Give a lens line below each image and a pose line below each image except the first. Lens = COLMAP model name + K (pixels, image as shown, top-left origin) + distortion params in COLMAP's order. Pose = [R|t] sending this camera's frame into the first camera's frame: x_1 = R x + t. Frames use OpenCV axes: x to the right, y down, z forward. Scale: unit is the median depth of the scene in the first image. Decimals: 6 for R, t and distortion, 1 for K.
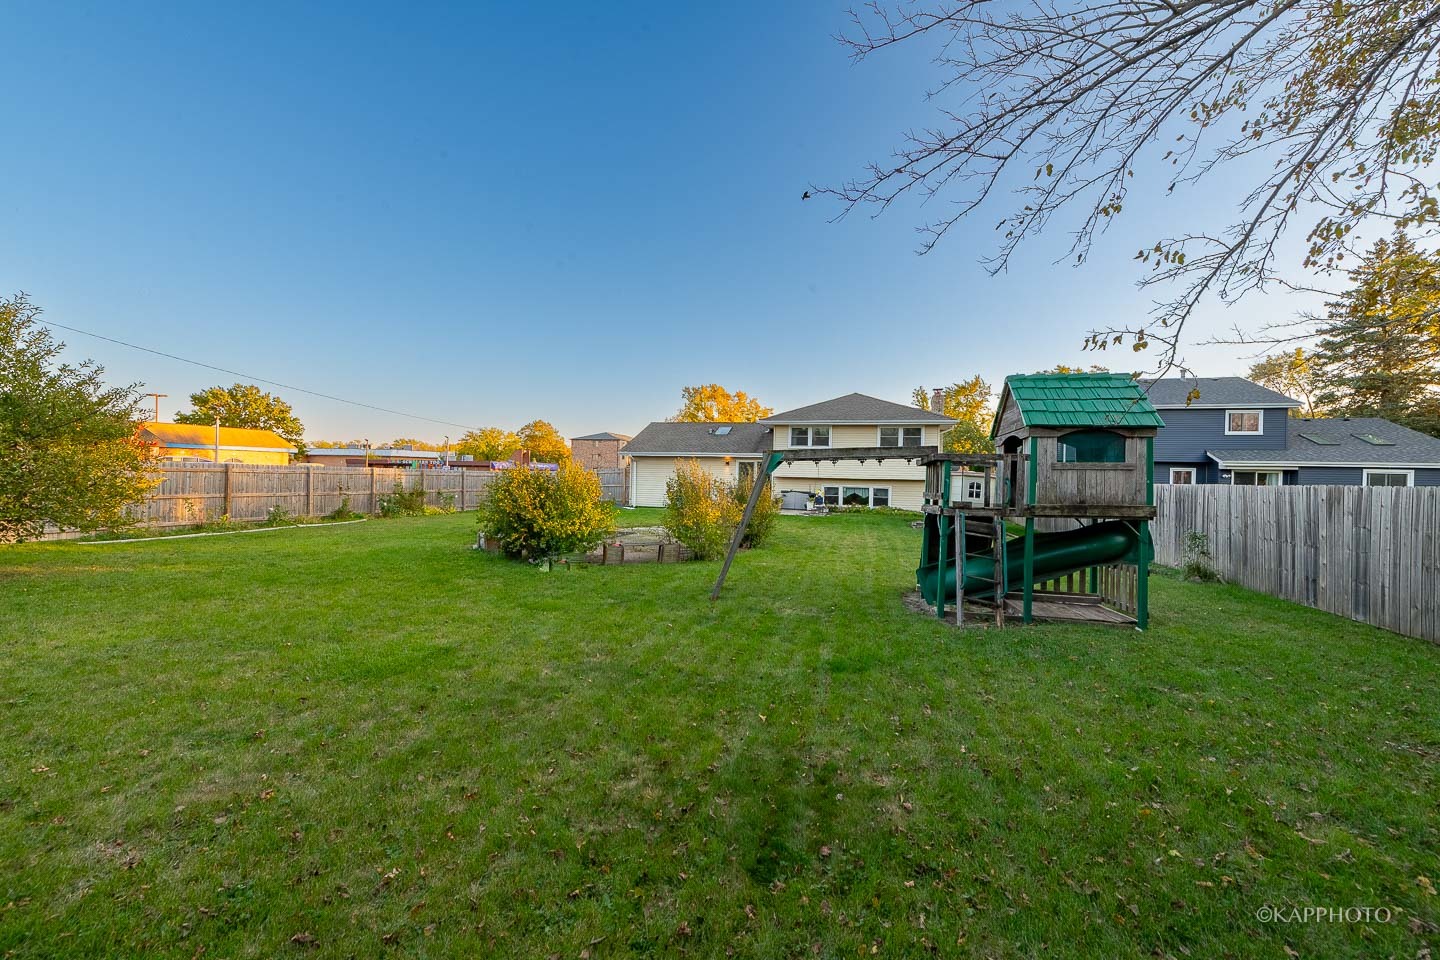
lens RADIAL K [[568.7, 0, 721.4], [0, 568.7, 460.8], [0, 0, 1]] dist [0.003290, -0.000074]
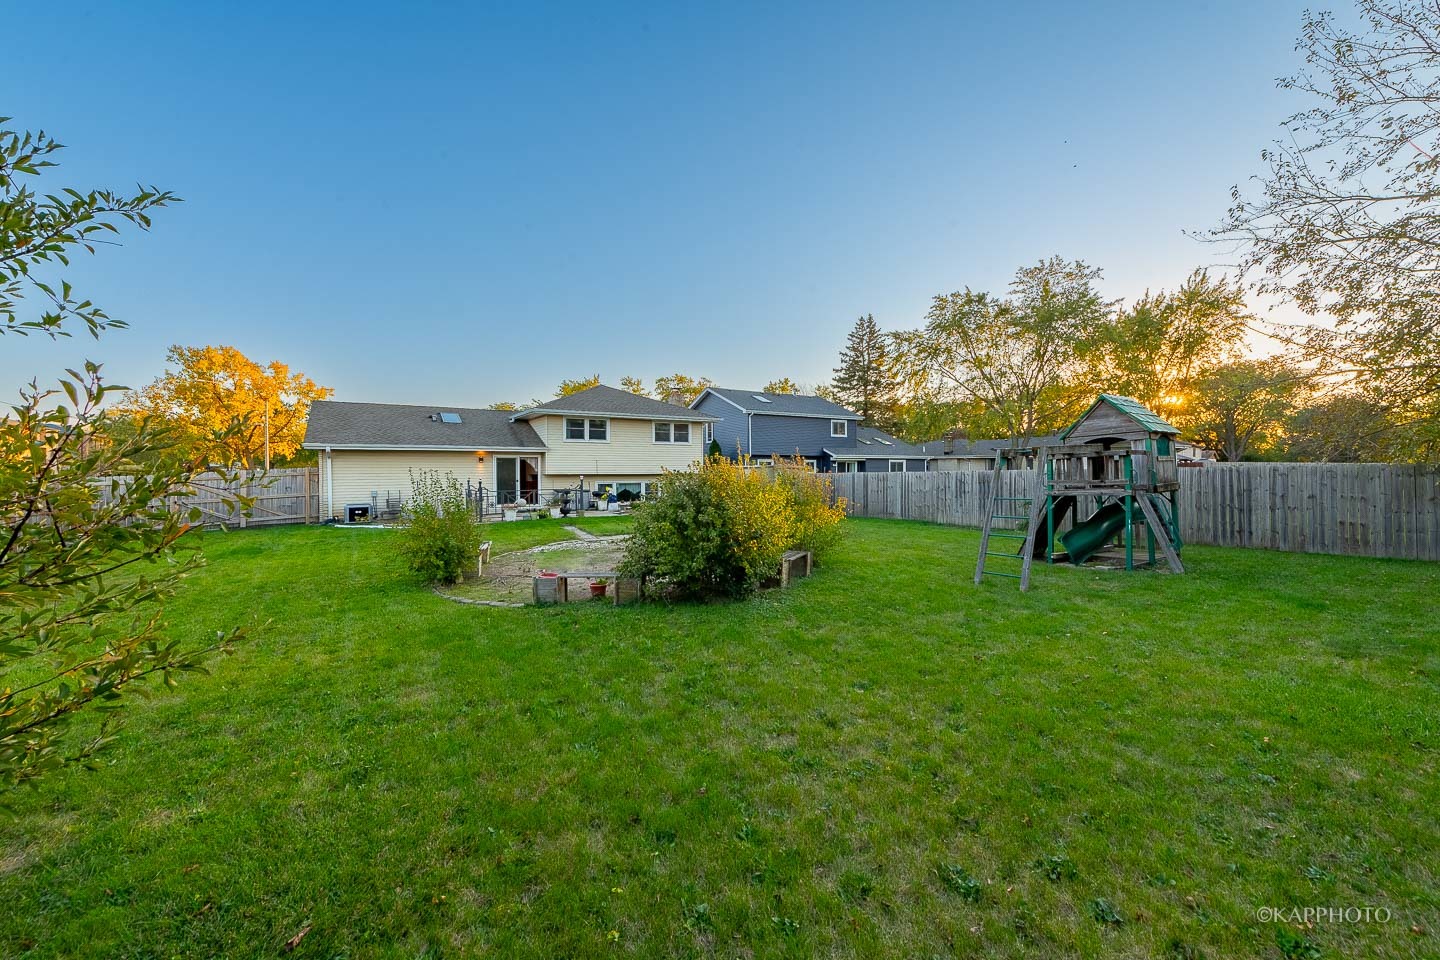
lens RADIAL K [[568.7, 0, 721.4], [0, 568.7, 460.8], [0, 0, 1]] dist [0.003290, -0.000074]
pose [[0.689464, -0.010086, 0.724250, -0.354847], [0.001650, 0.999922, 0.012355, -0.002776], [-0.724318, -0.007323, 0.689427, 0.214183]]
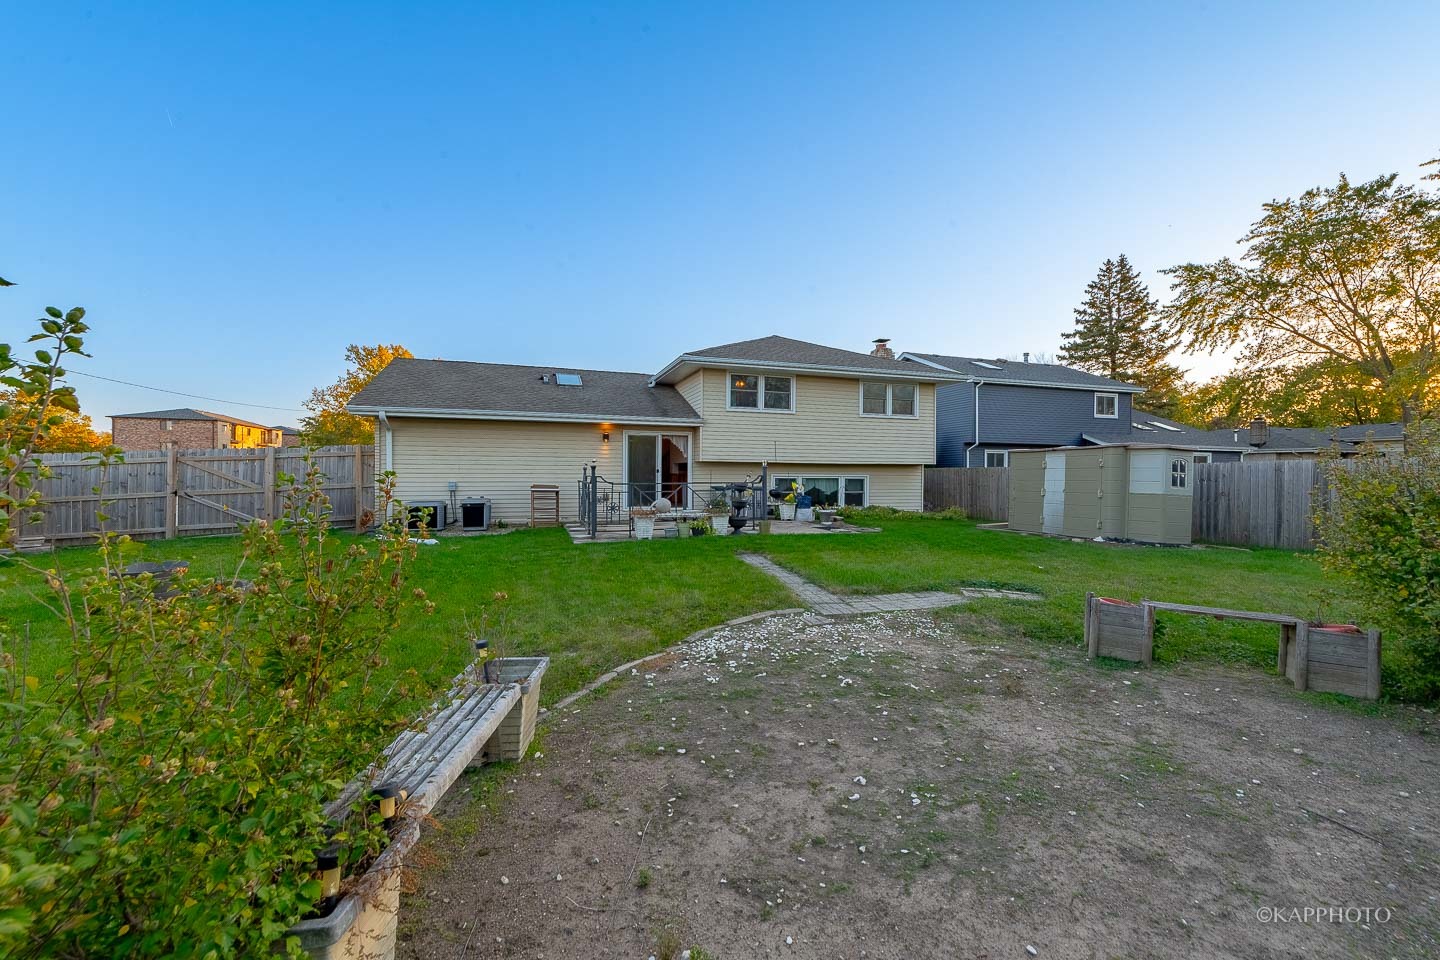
lens RADIAL K [[568.7, 0, 721.4], [0, 568.7, 460.8], [0, 0, 1]] dist [0.003290, -0.000074]
pose [[0.842355, -0.002112, 0.538919, -0.191960], [-0.002016, 0.999973, 0.007070, 0.023956], [-0.538919, -0.007042, 0.842328, 0.528956]]
